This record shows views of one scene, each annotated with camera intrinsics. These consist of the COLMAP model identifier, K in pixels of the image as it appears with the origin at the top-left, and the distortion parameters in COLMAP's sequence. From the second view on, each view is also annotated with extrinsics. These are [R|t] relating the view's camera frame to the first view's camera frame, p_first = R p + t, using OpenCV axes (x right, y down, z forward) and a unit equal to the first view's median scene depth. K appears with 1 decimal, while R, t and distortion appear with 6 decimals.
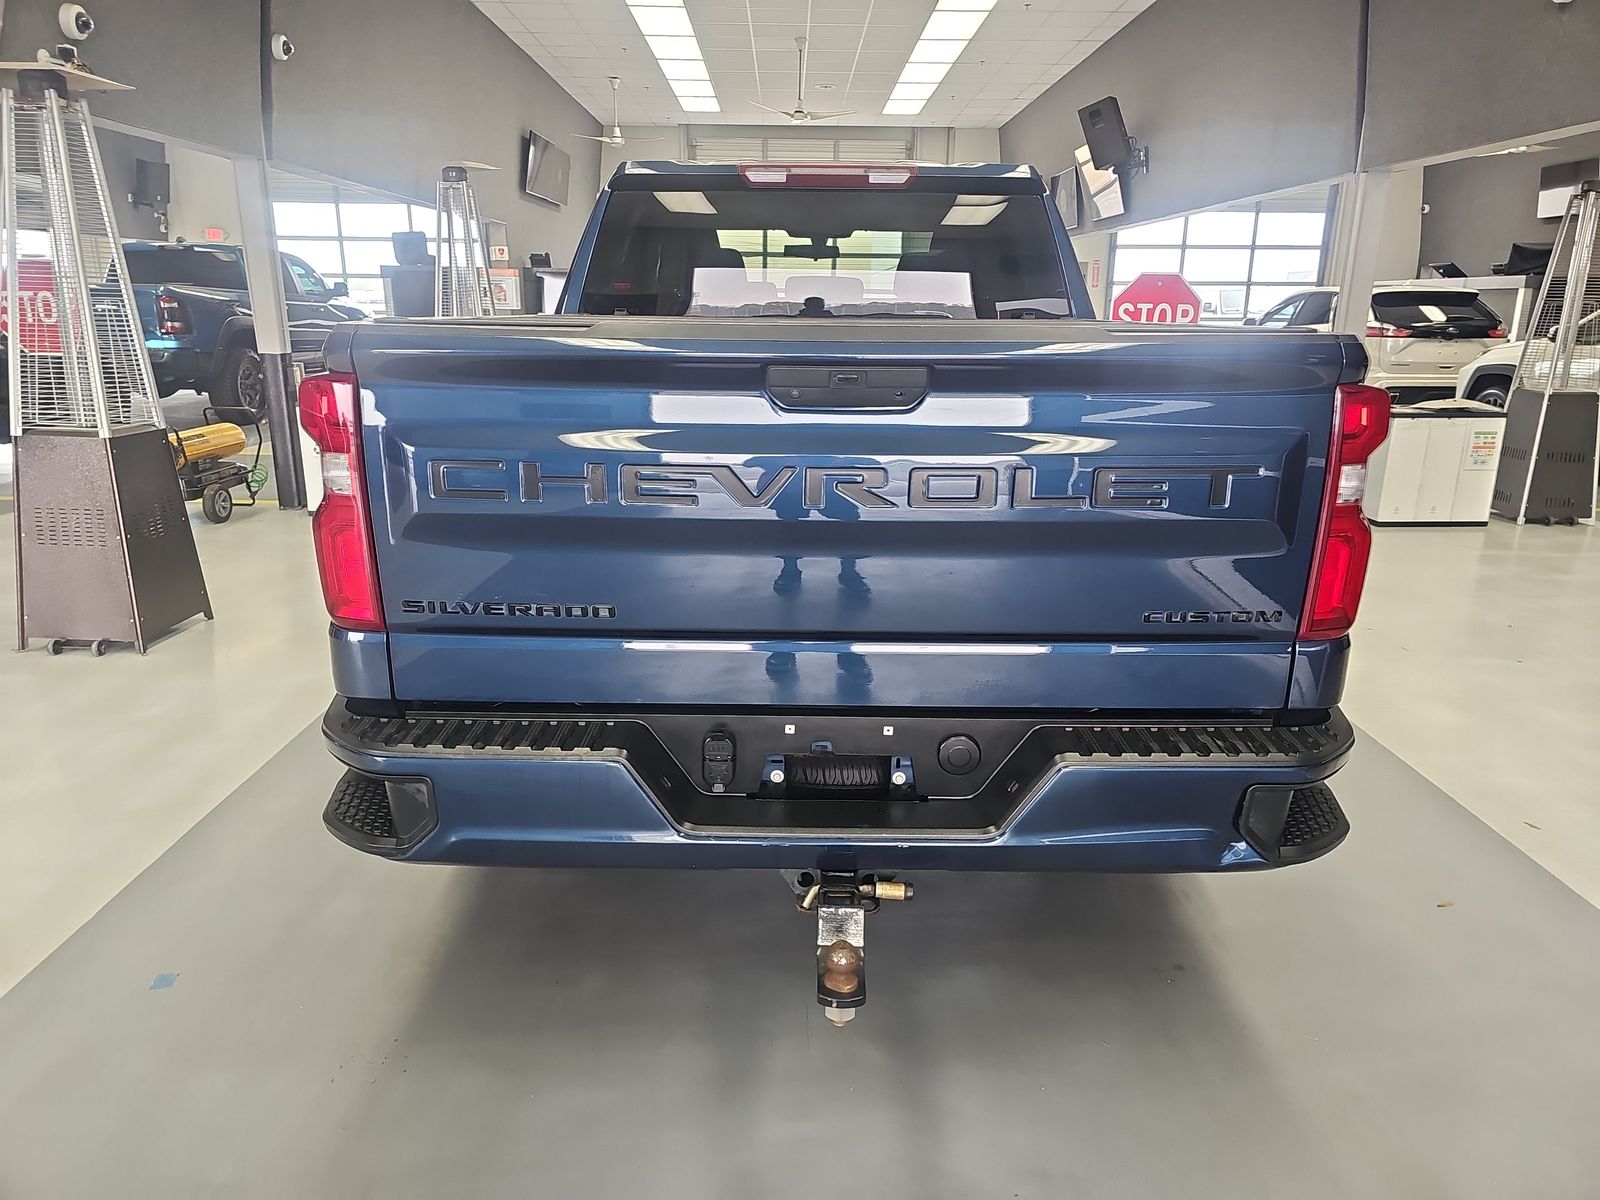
lens RADIAL K [[1071.9, 0, 796.5], [0, 1071.9, 597.1], [0, 0, 1]] dist [0.036750, -0.024651]
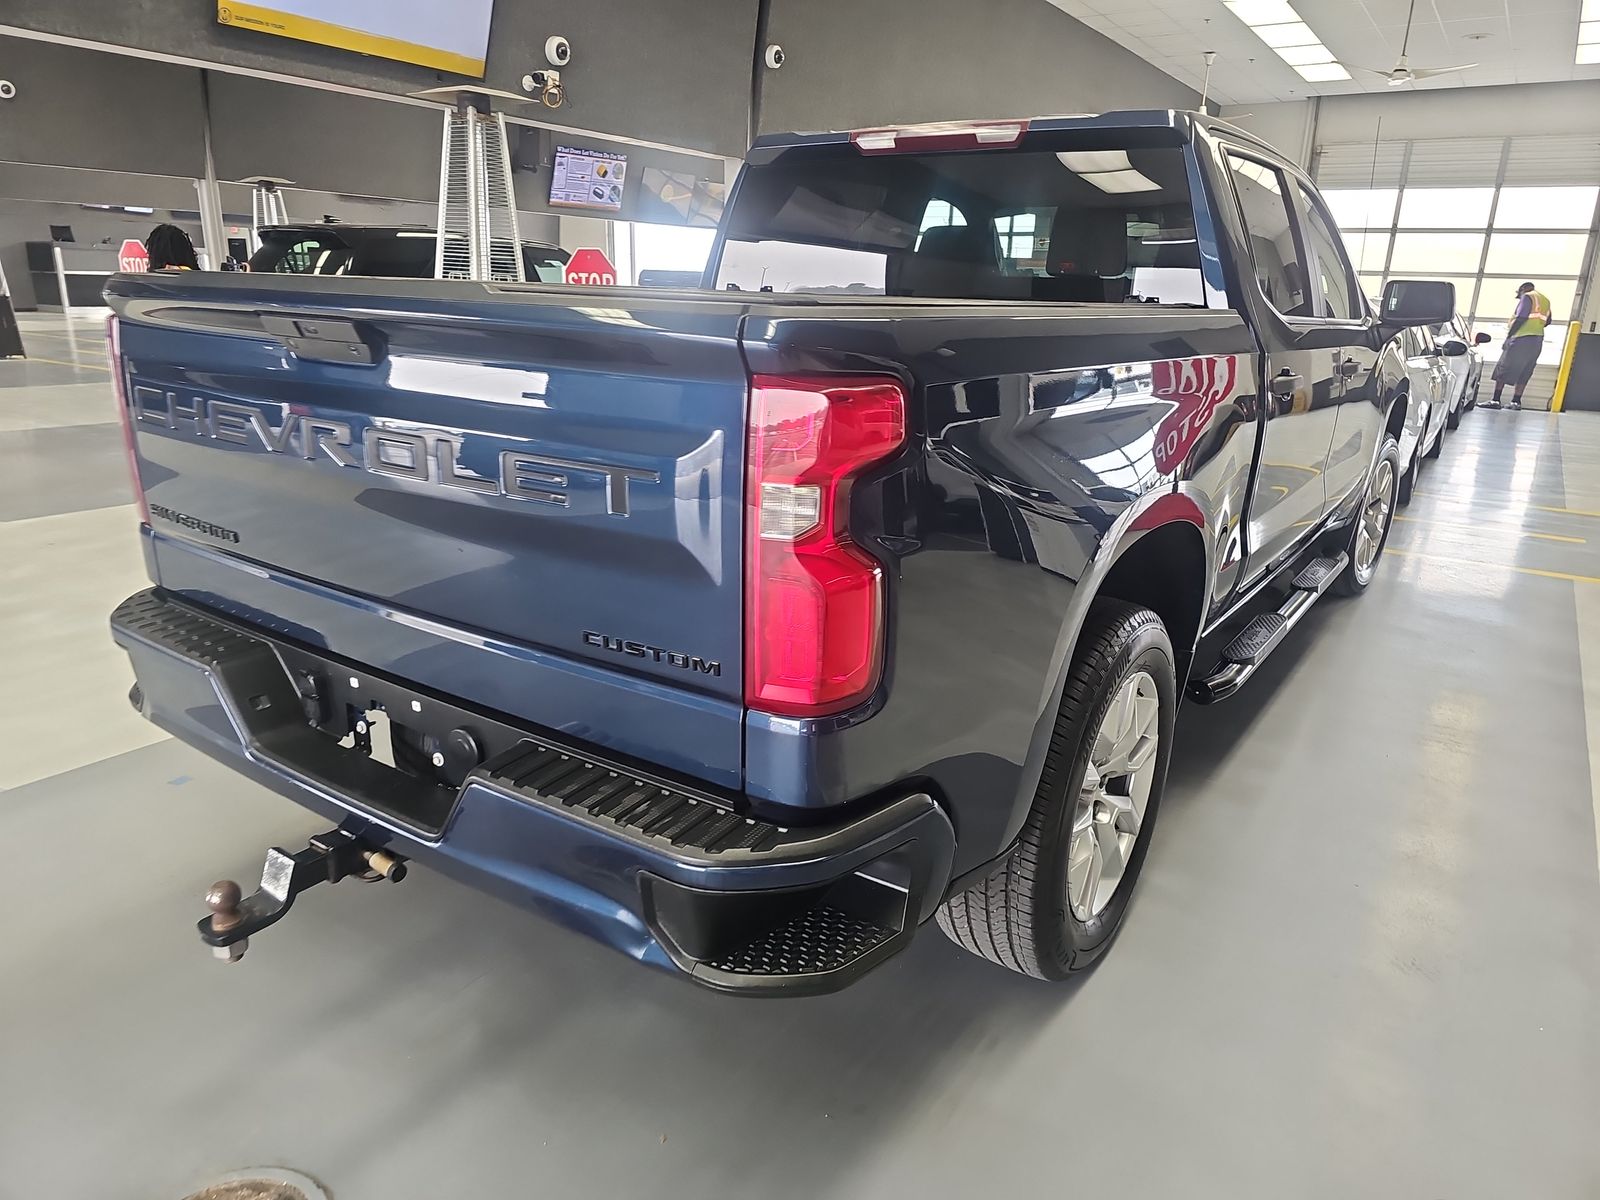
lens RADIAL K [[1071.9, 0, 800.1], [0, 1071.9, 610.3], [0, 0, 1]] dist [0.036750, -0.024651]
pose [[0.824805, 0.178469, -0.536512, 0.333728], [-0.171536, 0.983140, 0.063329, -0.030506], [0.538769, 0.039798, 0.841513, 0.141246]]
